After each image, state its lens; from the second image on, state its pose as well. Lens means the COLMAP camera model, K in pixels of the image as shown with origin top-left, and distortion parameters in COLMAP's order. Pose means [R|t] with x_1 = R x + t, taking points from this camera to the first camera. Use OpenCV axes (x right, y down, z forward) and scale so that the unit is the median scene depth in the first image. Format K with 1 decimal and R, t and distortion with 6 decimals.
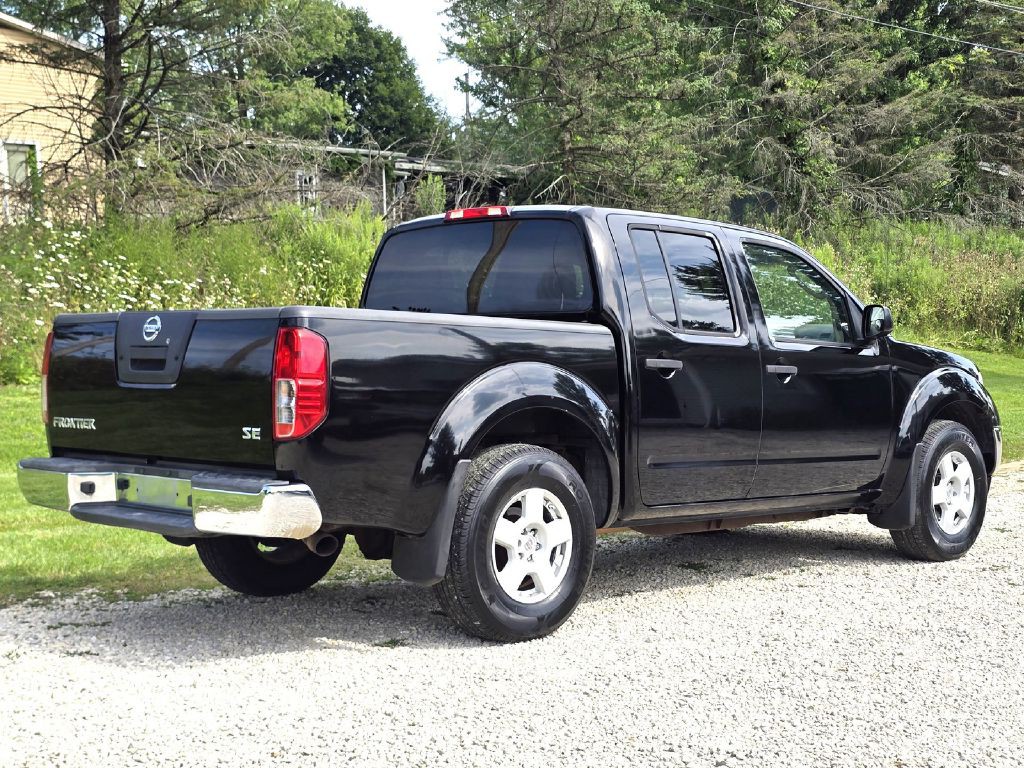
lens RADIAL K [[1713.1, 0, 512.0], [0, 1713.1, 384.0], [0, 0, 1]] dist [0.290731, -1.213874]
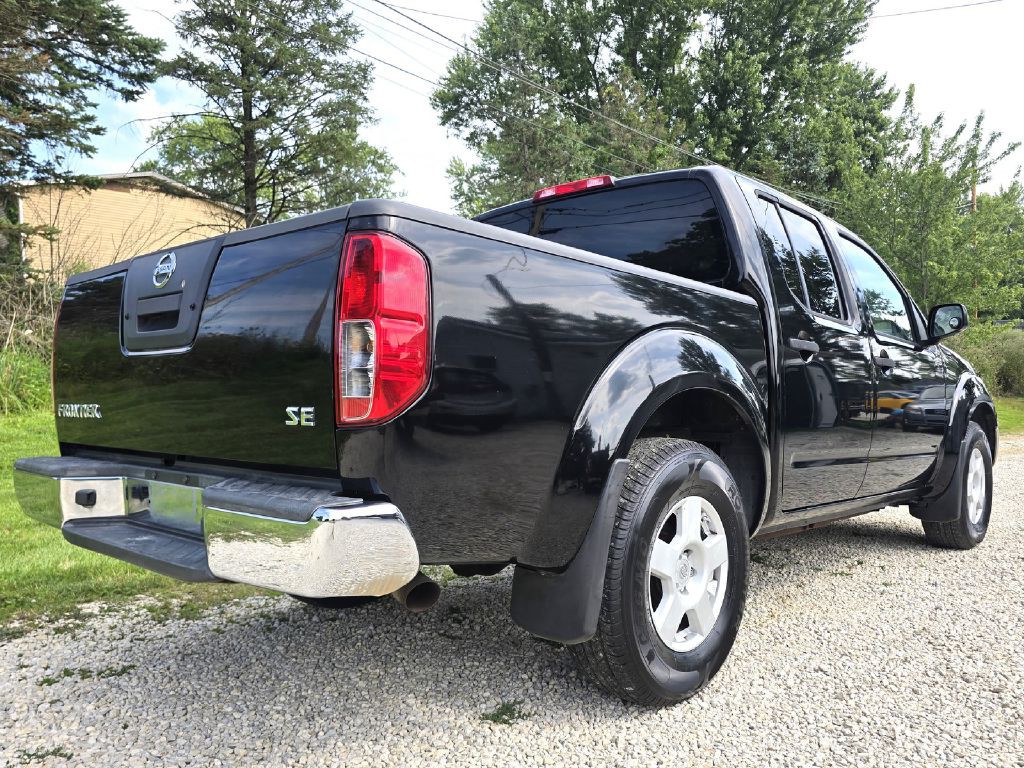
lens RADIAL K [[799.0, 0, 525.2], [0, 799.0, 398.6], [0, 0, 1]] dist [0.067741, -0.088553]
pose [[0.997748, 0.001894, 0.067046, -0.085025], [-0.000157, 0.999664, -0.025906, 0.027407], [-0.067073, 0.025837, 0.997413, 0.662868]]
